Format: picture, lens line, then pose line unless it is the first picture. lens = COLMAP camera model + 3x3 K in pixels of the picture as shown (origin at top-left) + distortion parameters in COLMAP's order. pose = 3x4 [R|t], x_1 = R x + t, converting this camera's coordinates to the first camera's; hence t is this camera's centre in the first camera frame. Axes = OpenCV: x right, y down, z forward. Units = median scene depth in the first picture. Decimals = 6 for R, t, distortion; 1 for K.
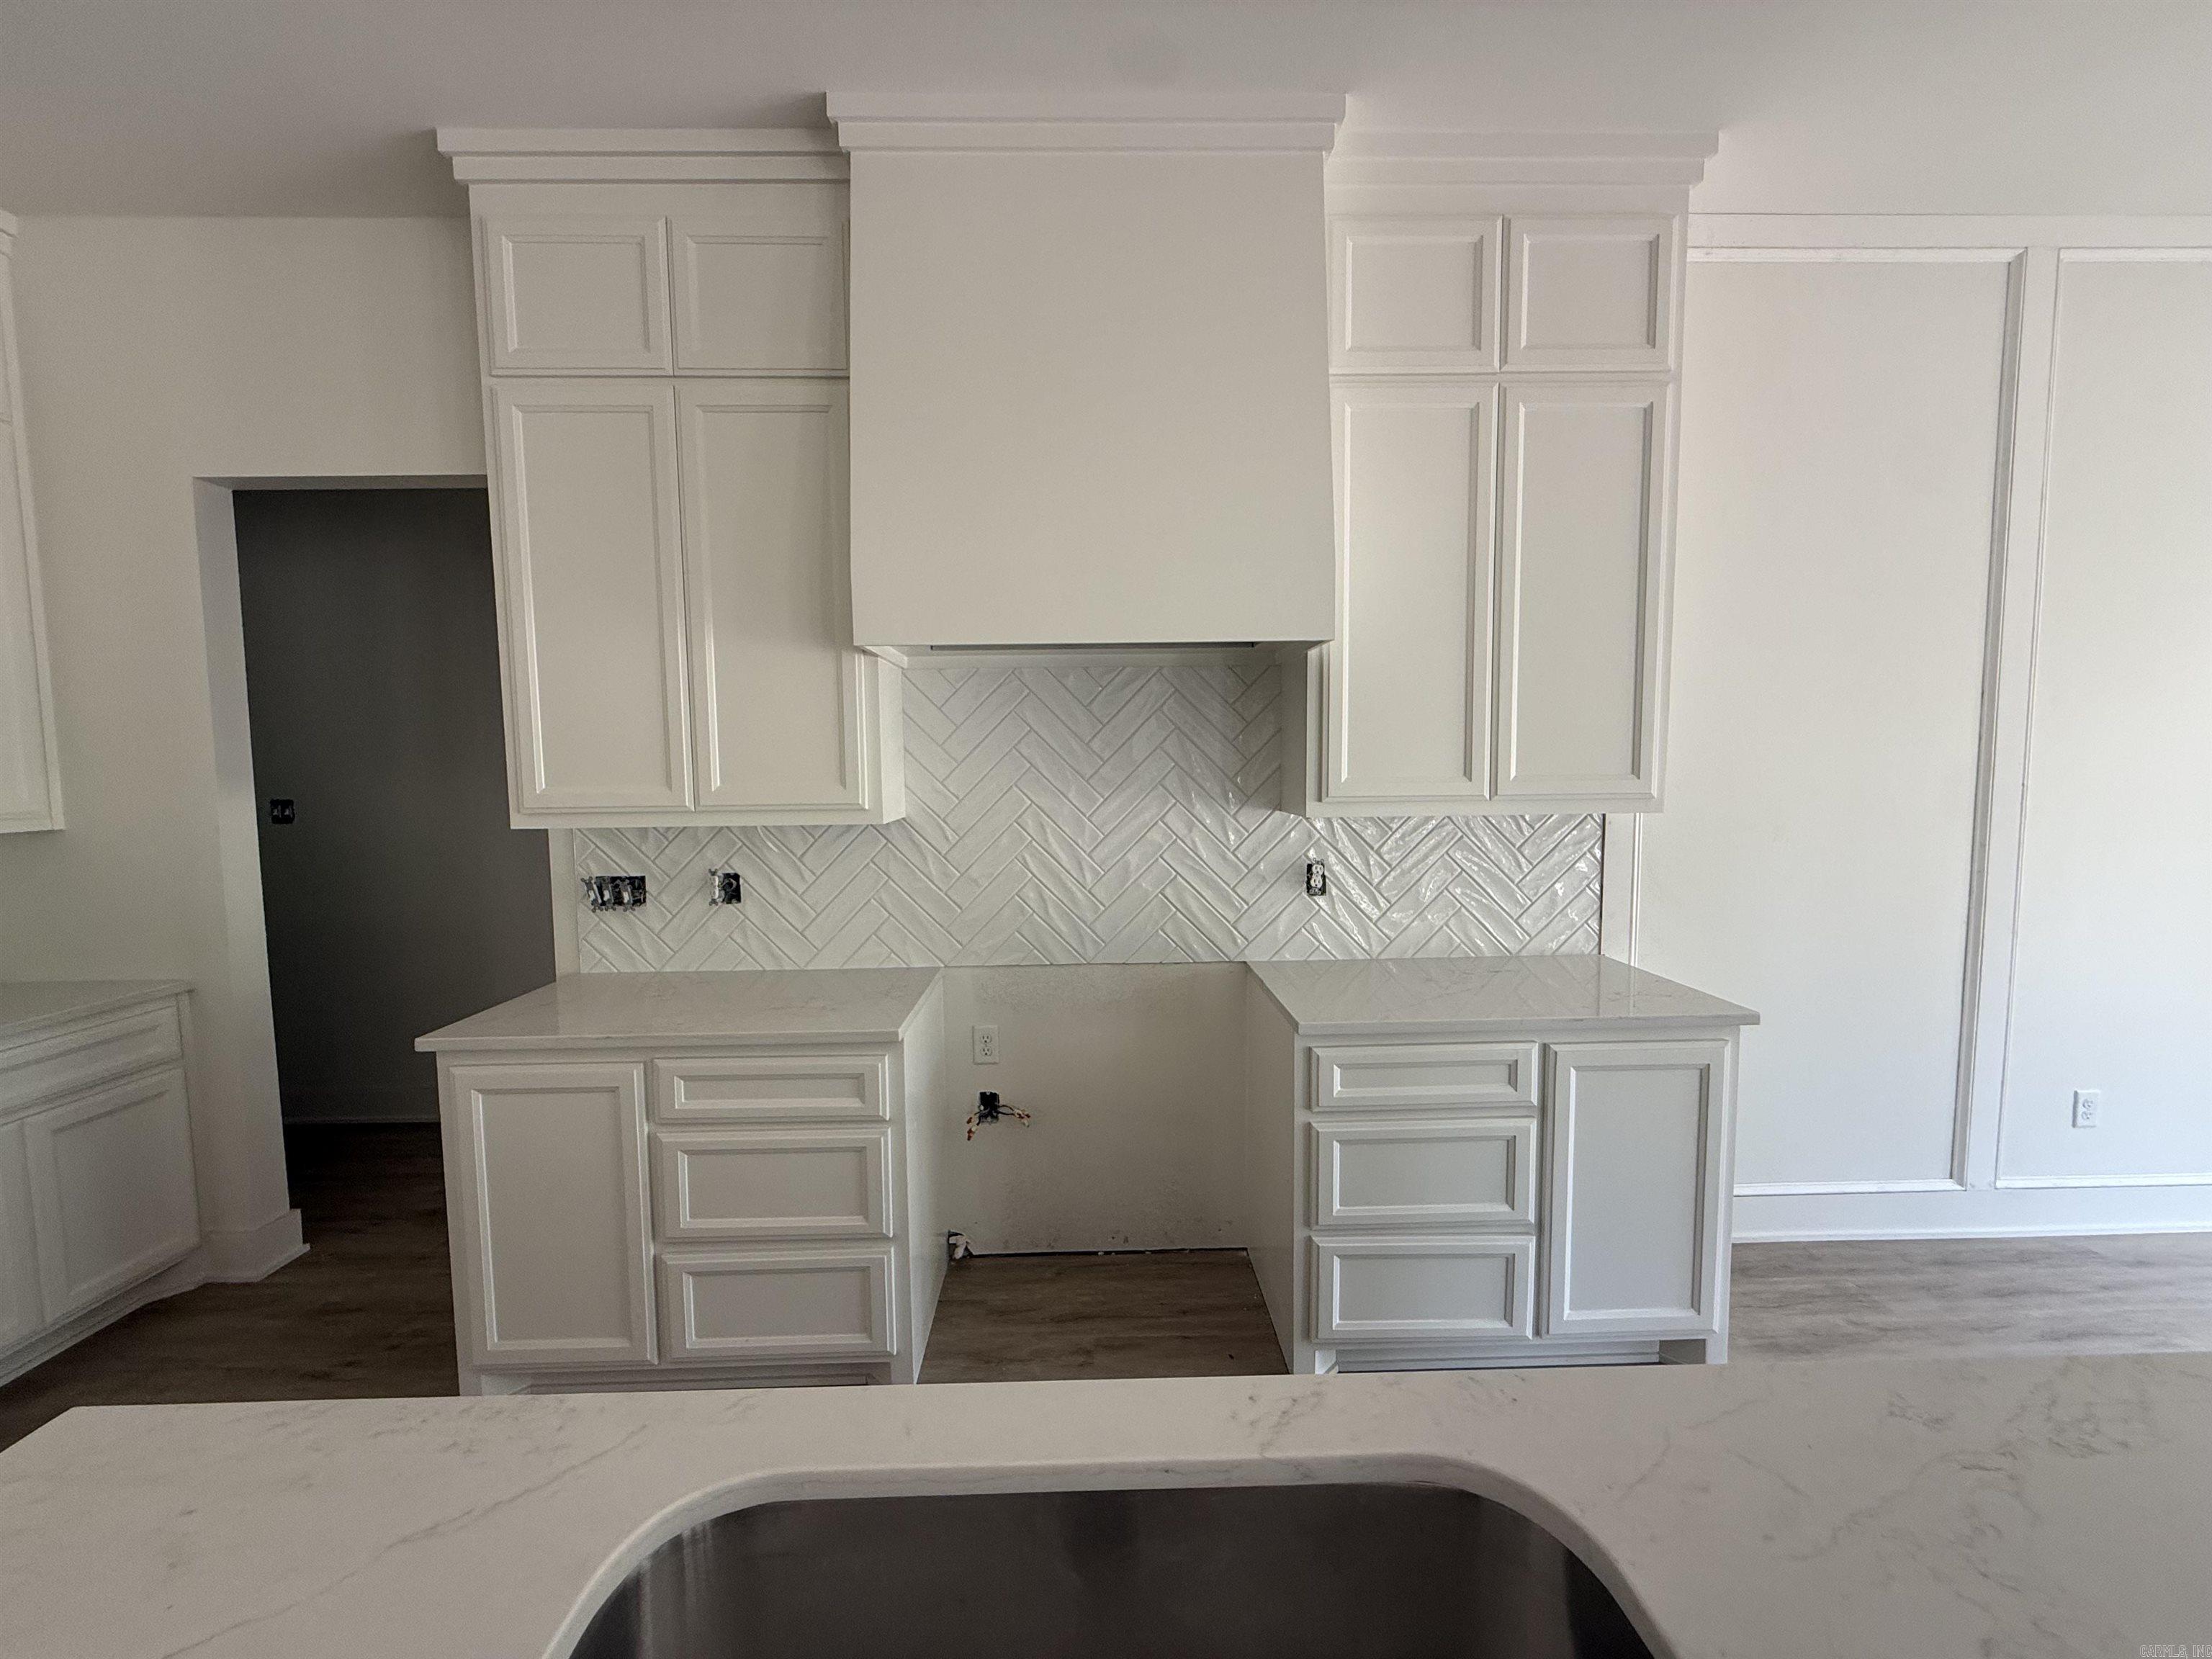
lens RADIAL K [[883.2, 0, 1100.7], [0, 883.2, 828.4], [0, 0, 1]] dist [-0.000169, -0.000227]
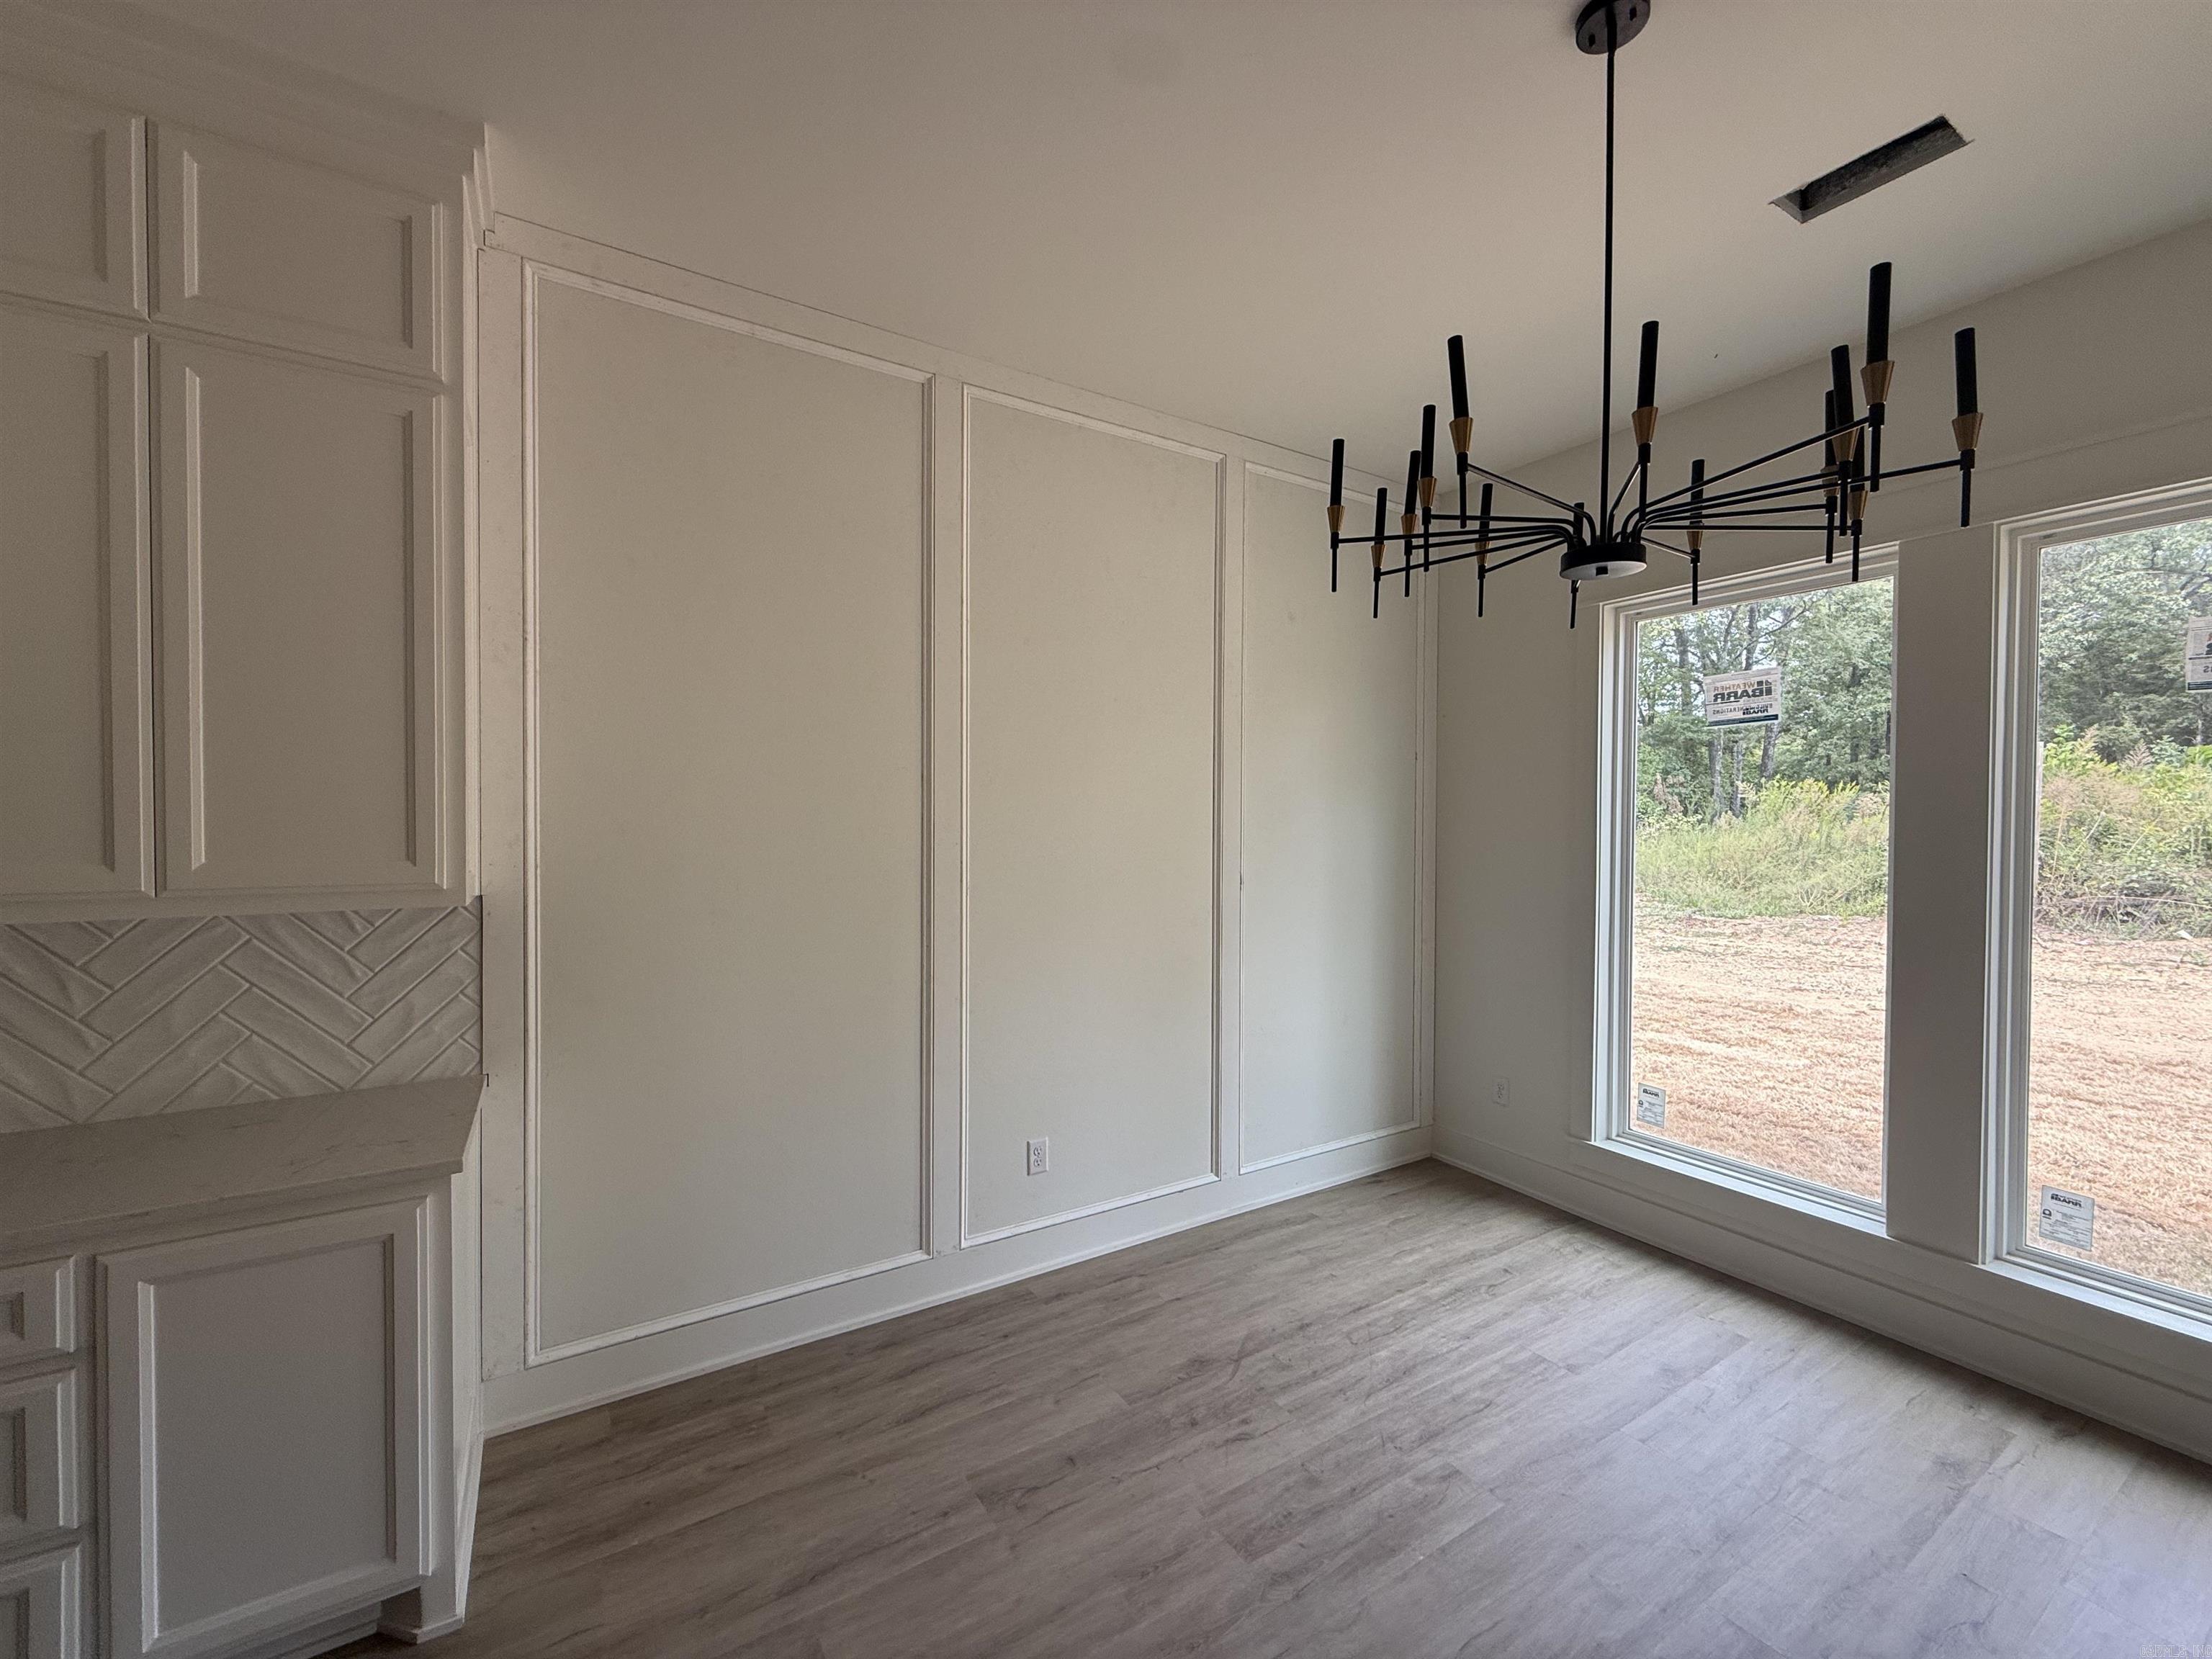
lens RADIAL K [[883.2, 0, 1100.7], [0, 883.2, 828.4], [0, 0, 1]] dist [-0.000169, -0.000227]
pose [[0.861681, 0.011075, 0.507329, 0.657349], [0.020734, 0.998159, -0.057005, -0.027741], [-0.507026, 0.059639, 0.859865, -0.012208]]
